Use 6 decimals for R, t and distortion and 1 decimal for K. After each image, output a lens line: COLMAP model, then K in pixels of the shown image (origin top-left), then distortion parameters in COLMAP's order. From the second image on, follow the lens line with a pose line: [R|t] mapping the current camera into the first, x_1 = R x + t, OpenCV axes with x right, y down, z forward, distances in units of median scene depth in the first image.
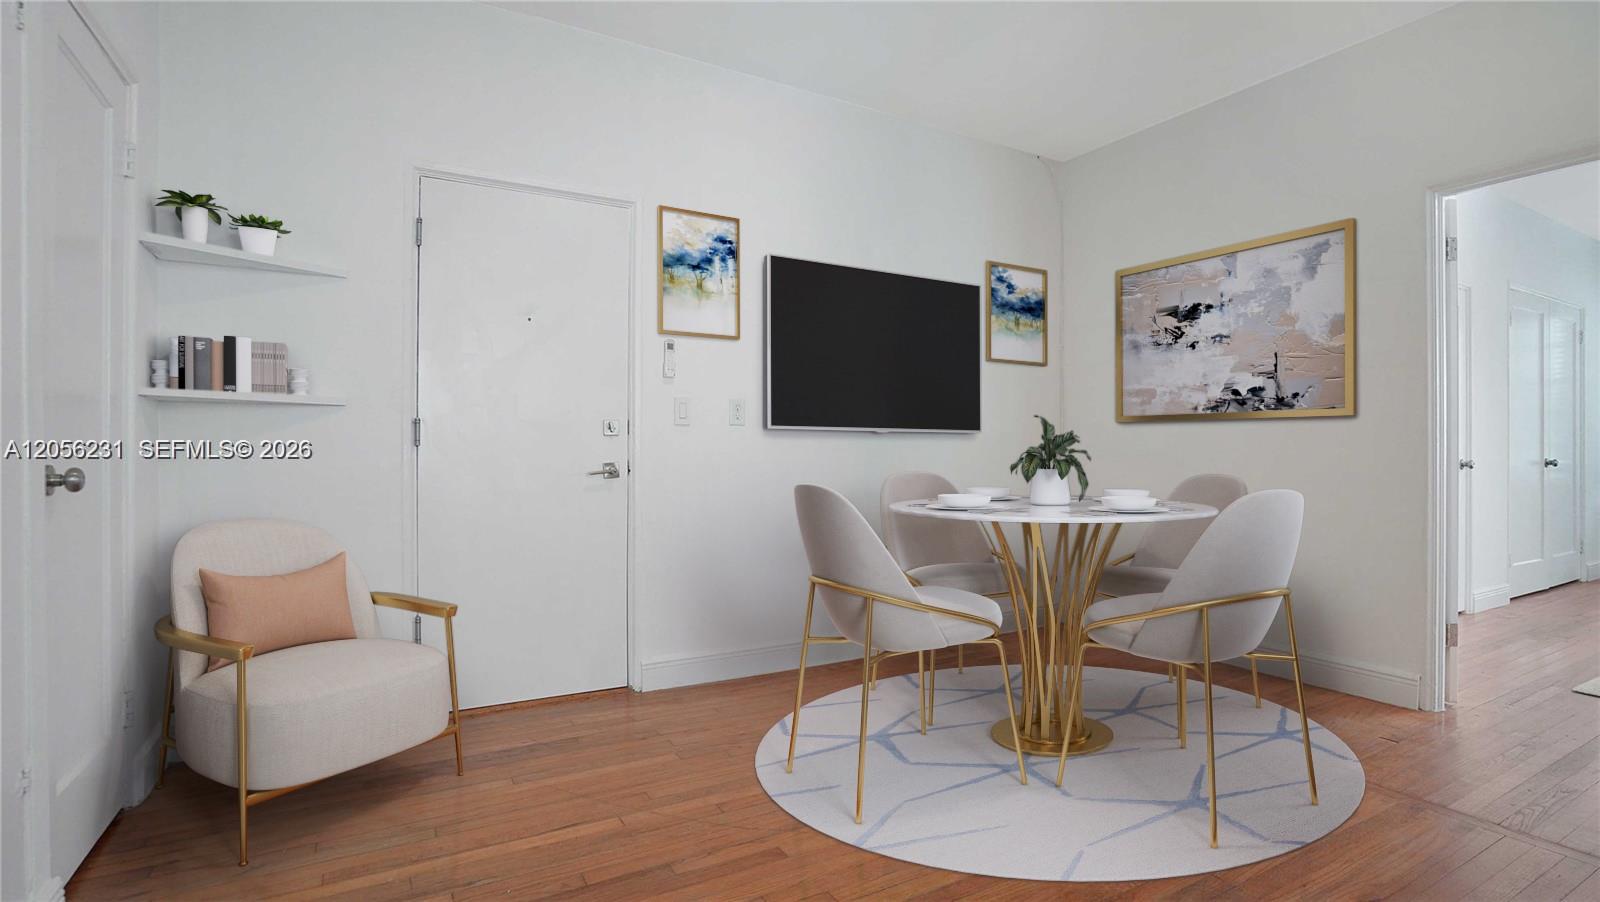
lens RADIAL K [[756.9, 0, 788.4], [0, 756.9, 447.6], [0, 0, 1]] dist [-0.030905, 0.008172]
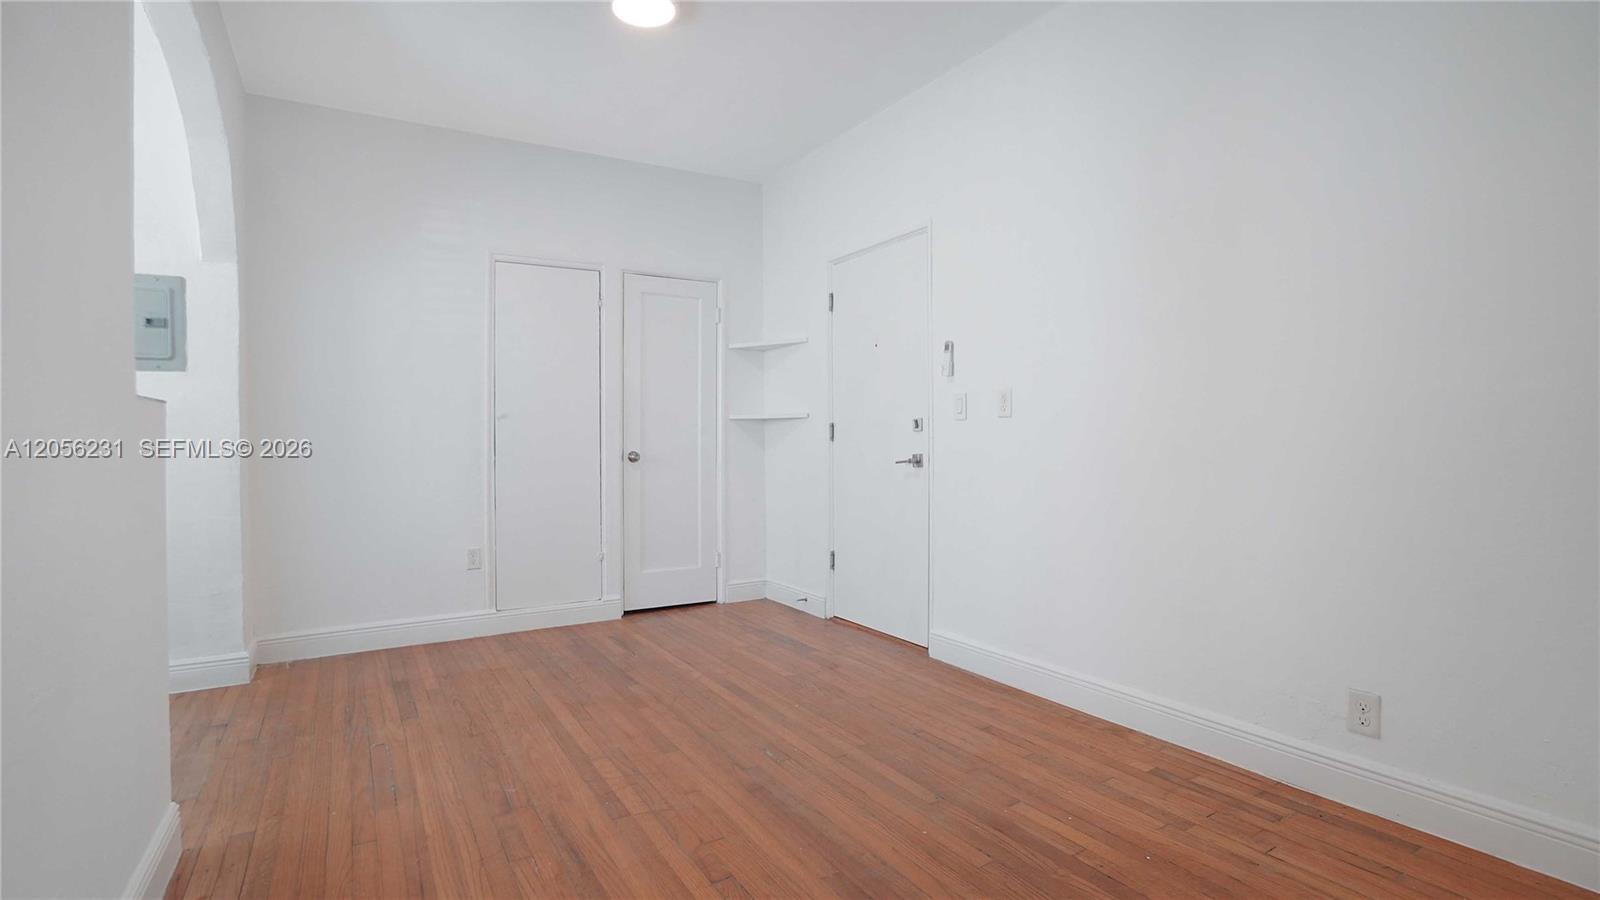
lens RADIAL K [[747.3, 0, 795.7], [0, 747.3, 439.5], [0, 0, 1]] dist [-0.030853, 0.007994]
pose [[0.041267, -0.008354, -0.999113, 0.971468], [0.008363, 0.999933, -0.008015, 0.006437], [0.999113, -0.008025, 0.041334, 0.803387]]
